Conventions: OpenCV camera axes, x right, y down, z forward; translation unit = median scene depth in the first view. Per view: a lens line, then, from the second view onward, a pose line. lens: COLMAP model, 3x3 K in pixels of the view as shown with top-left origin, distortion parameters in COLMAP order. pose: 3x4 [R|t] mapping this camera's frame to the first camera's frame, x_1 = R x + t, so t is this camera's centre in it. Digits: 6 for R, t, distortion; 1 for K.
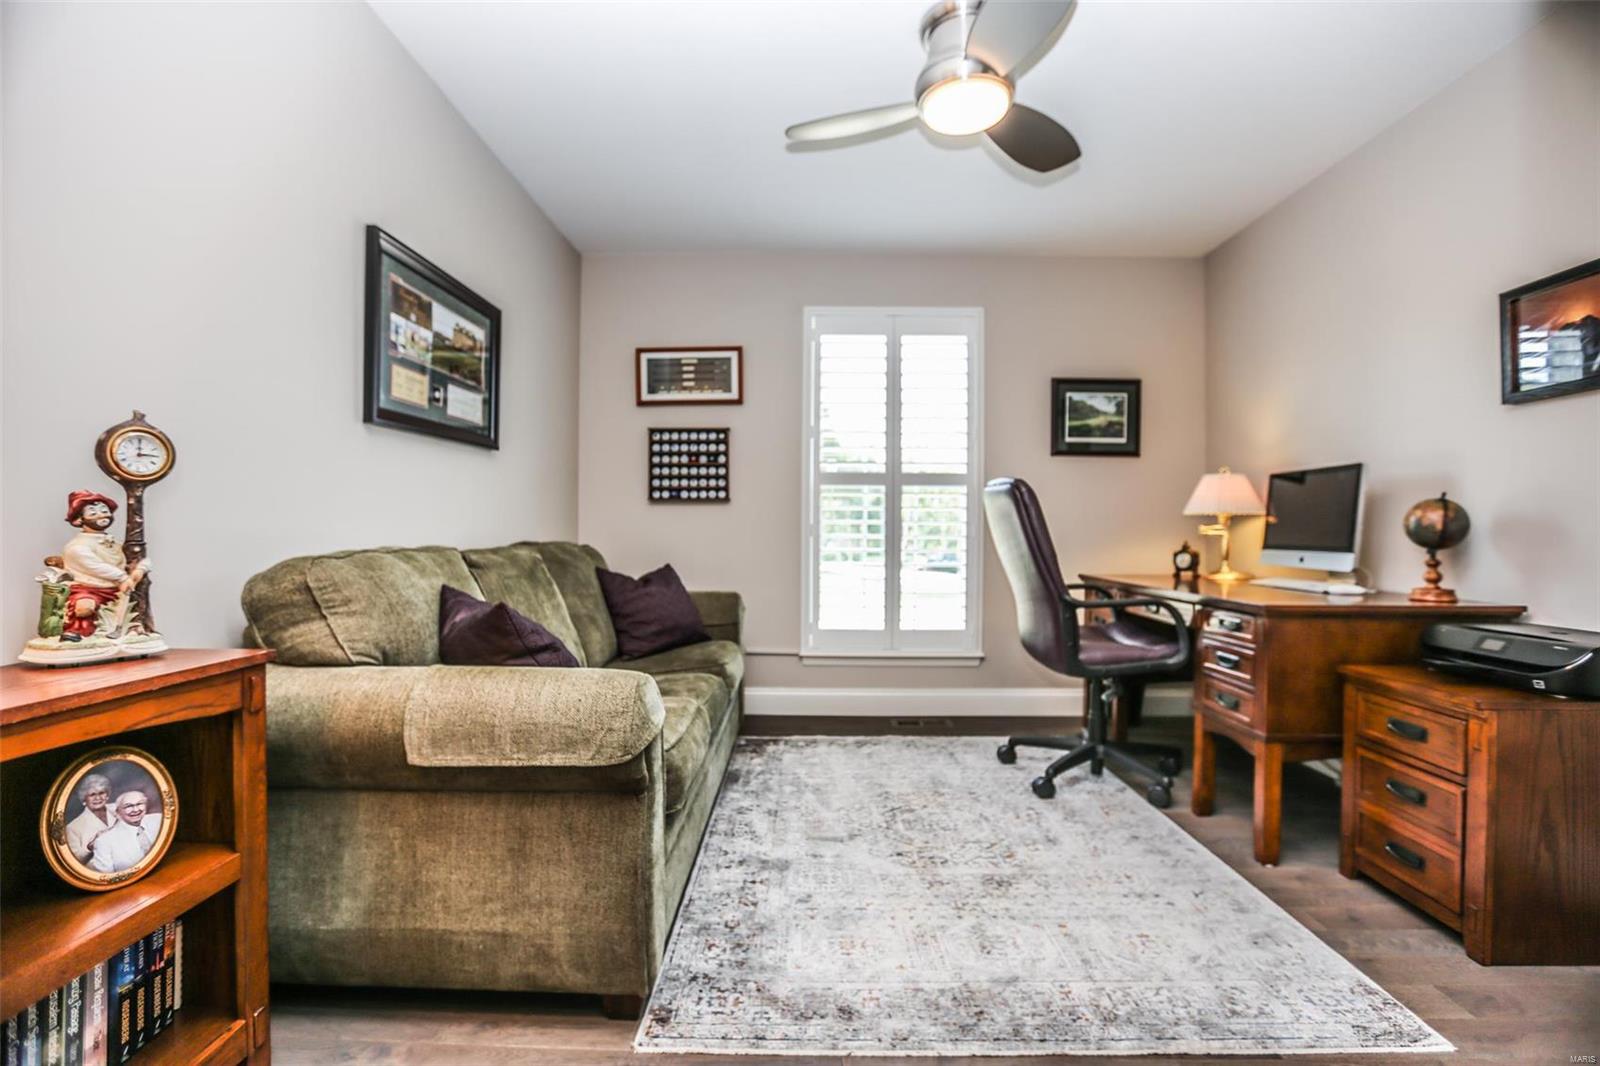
lens RADIAL K [[730.4, 0, 800.1], [0, 730.4, 523.4], [0, 0, 1]] dist [-0.040487, 0.011099]
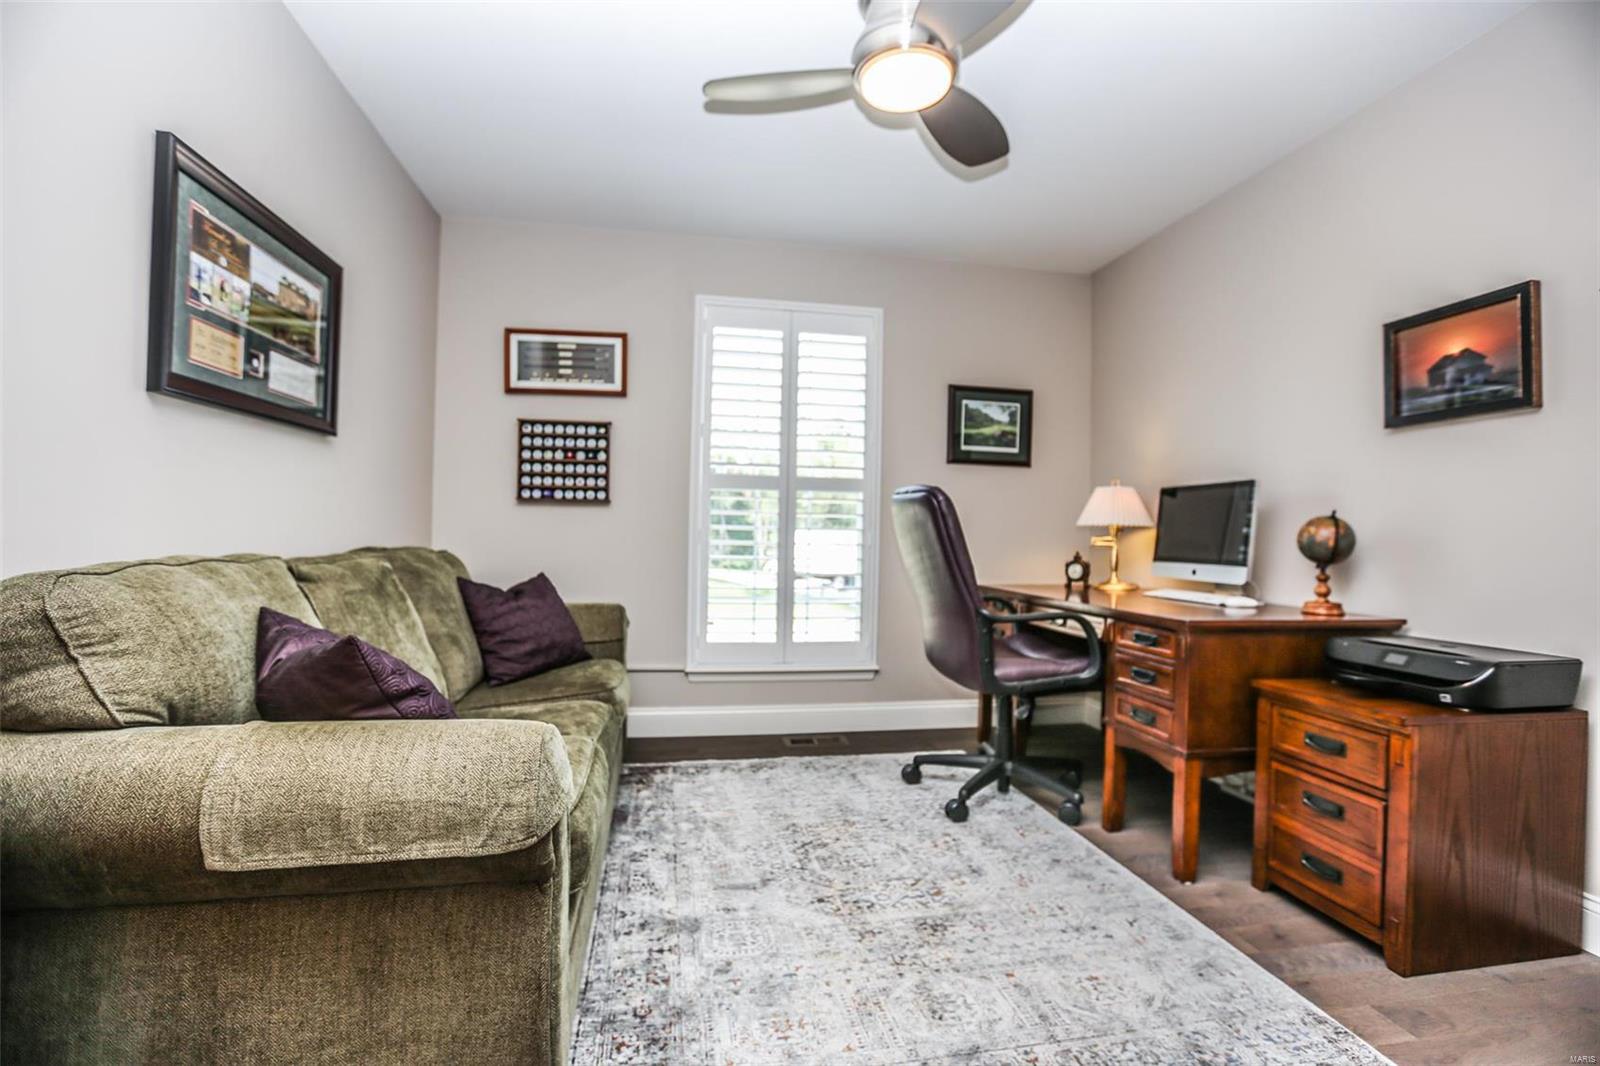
lens RADIAL K [[730.4, 0, 802.2], [0, 730.4, 526.3], [0, 0, 1]] dist [-0.040487, 0.011099]
pose [[0.981245, 0.015244, 0.192159, -0.064870], [-0.015183, 0.999883, -0.001789, -0.006141], [-0.192164, -0.001162, 0.981362, 0.120930]]
